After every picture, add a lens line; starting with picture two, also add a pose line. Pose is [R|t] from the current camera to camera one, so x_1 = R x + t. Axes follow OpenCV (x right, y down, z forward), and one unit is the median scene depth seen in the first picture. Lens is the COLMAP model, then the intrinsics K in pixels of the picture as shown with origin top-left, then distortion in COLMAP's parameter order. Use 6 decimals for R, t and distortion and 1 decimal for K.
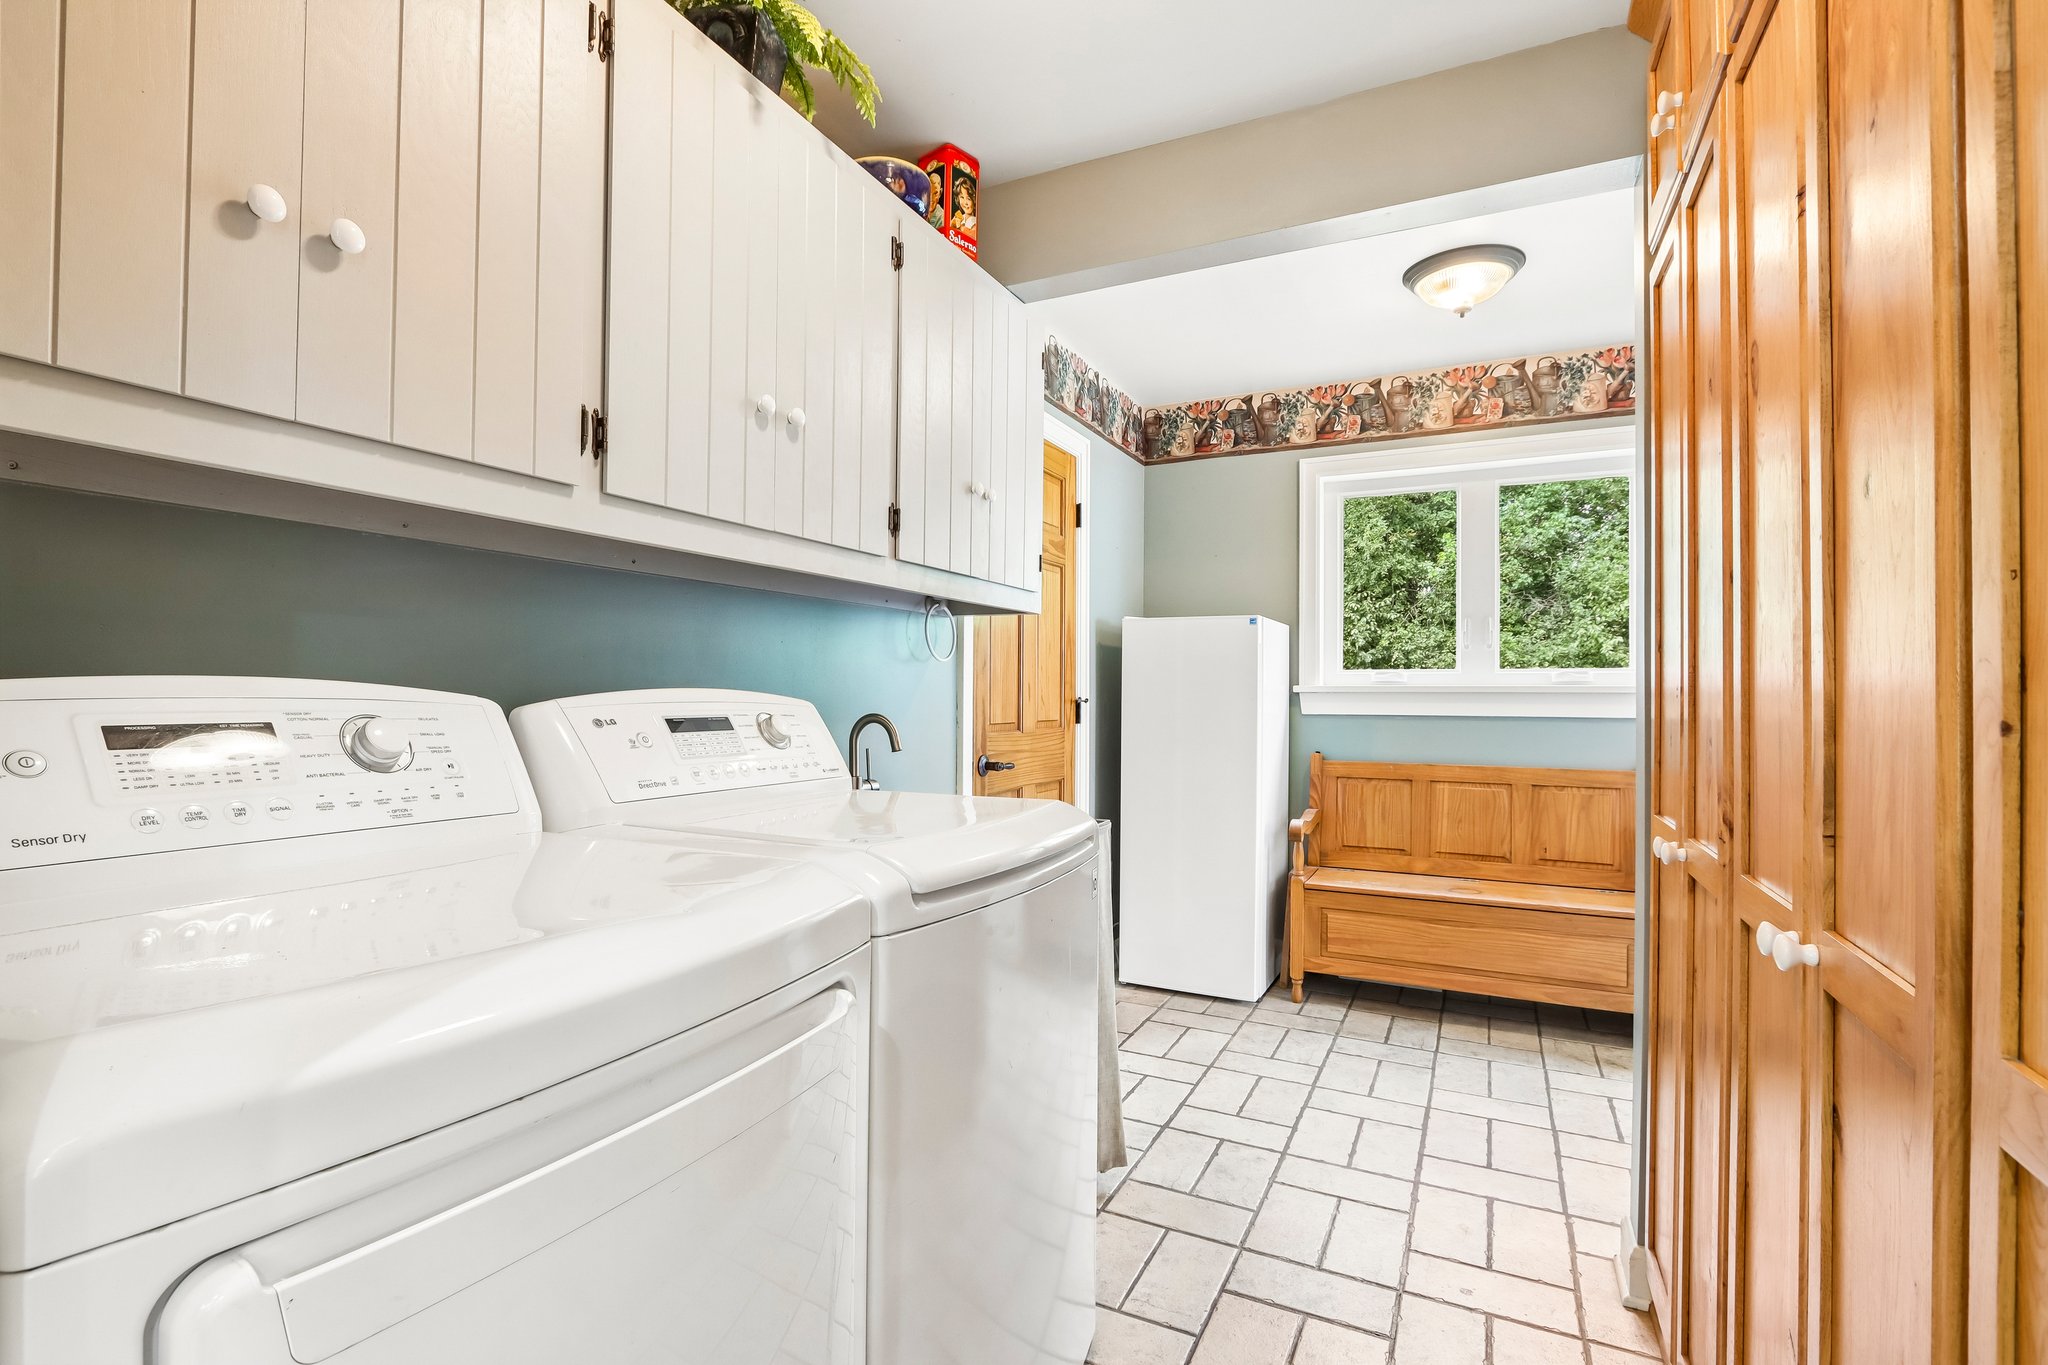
lens RADIAL K [[959.4, 0, 998.2], [0, 959.4, 687.7], [0, 0, 1]] dist [-0.017175, 0.000686]
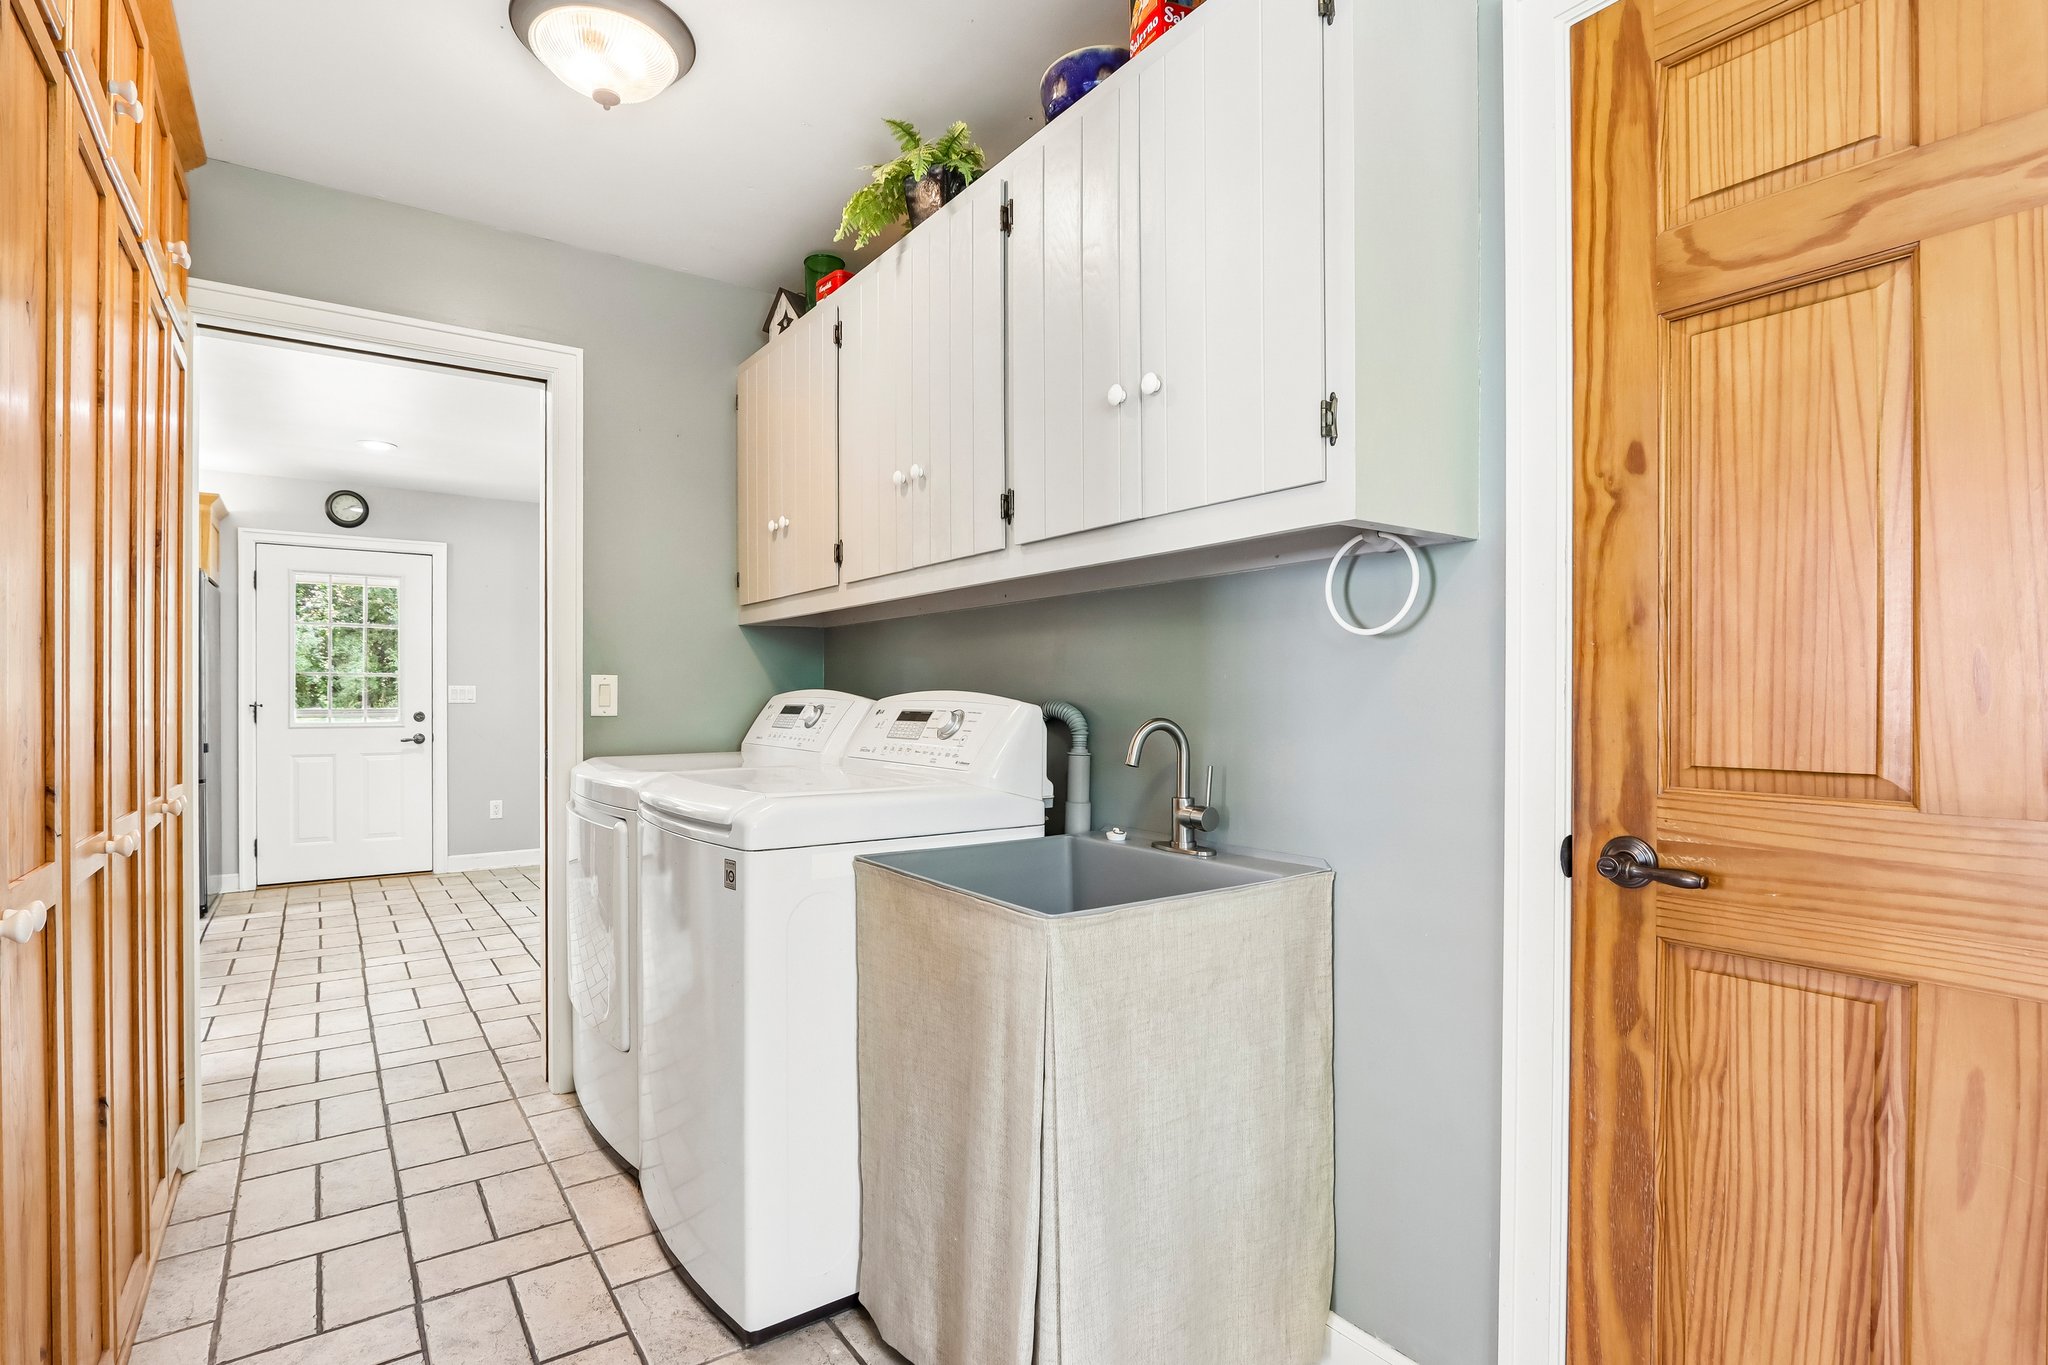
lens RADIAL K [[1001.2, 0, 1007.5], [0, 1001.2, 693.2], [0, 0, 1]] dist [-0.017997, 0.005284]
pose [[-0.471357, -0.008204, -0.881904, 0.914724], [0.004407, 0.999922, -0.011657, 0.022172], [0.881931, -0.009382, -0.471285, 1.780844]]
